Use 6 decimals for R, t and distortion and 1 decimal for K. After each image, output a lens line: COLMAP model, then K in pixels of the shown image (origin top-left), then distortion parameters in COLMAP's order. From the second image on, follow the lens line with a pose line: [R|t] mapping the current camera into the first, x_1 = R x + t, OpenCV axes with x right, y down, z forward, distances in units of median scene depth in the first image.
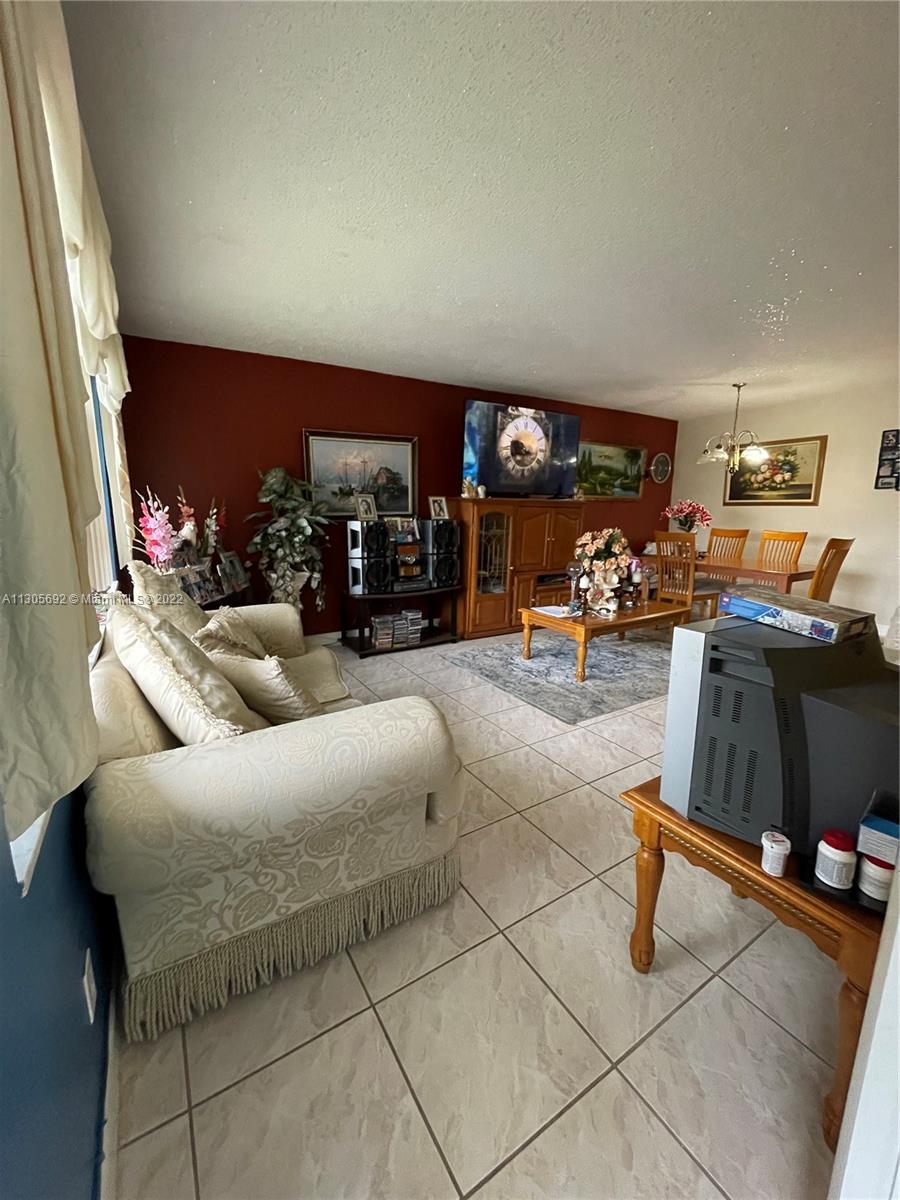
lens RADIAL K [[486.3, 0, 449.2], [0, 486.3, 599.1], [0, 0, 1]] dist [-0.003803, 0.000216]
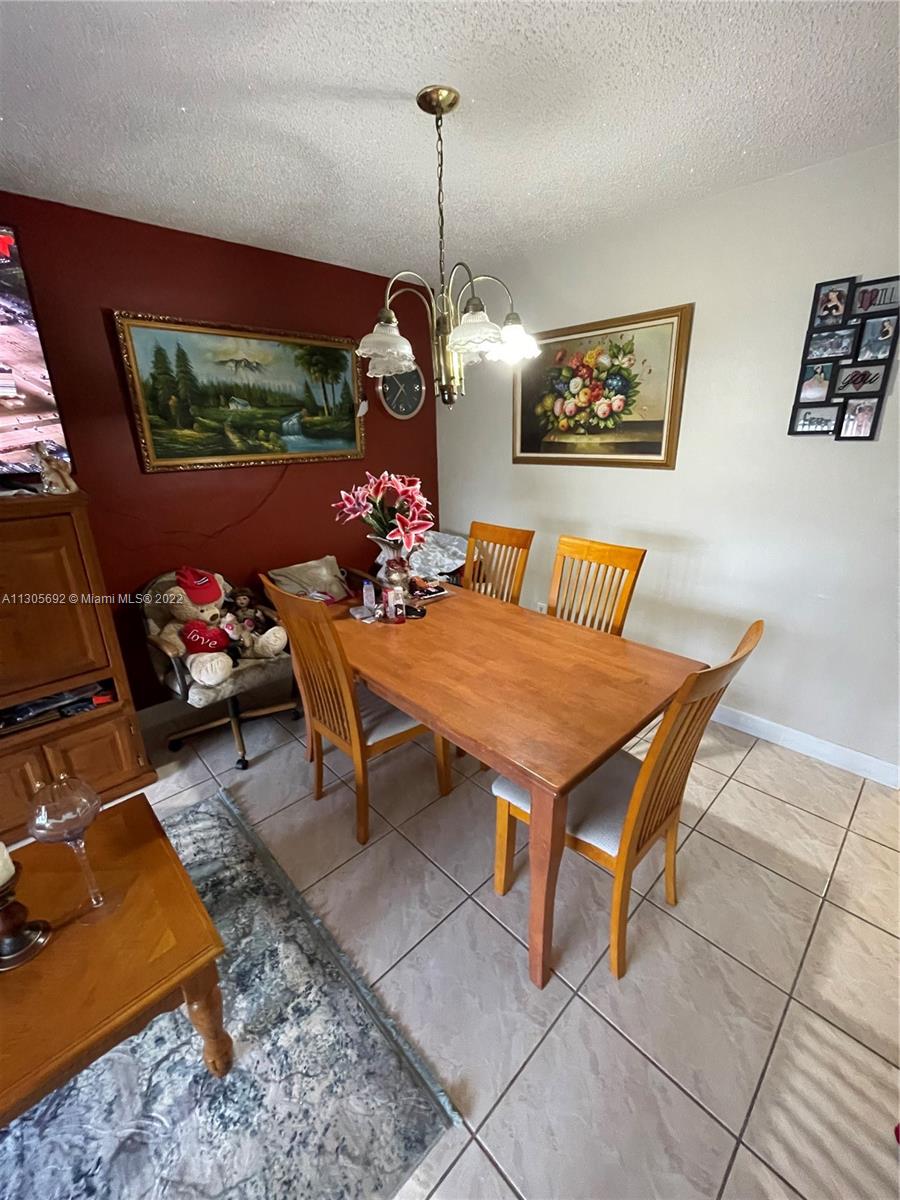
lens RADIAL K [[486.3, 0, 451.1], [0, 486.3, 596.4], [0, 0, 1]] dist [-0.003803, 0.000216]
pose [[0.978803, -0.094291, 0.181806, 0.422878], [0.067326, 0.986517, 0.149170, -0.144818], [-0.193420, -0.133768, 0.971954, 0.532945]]
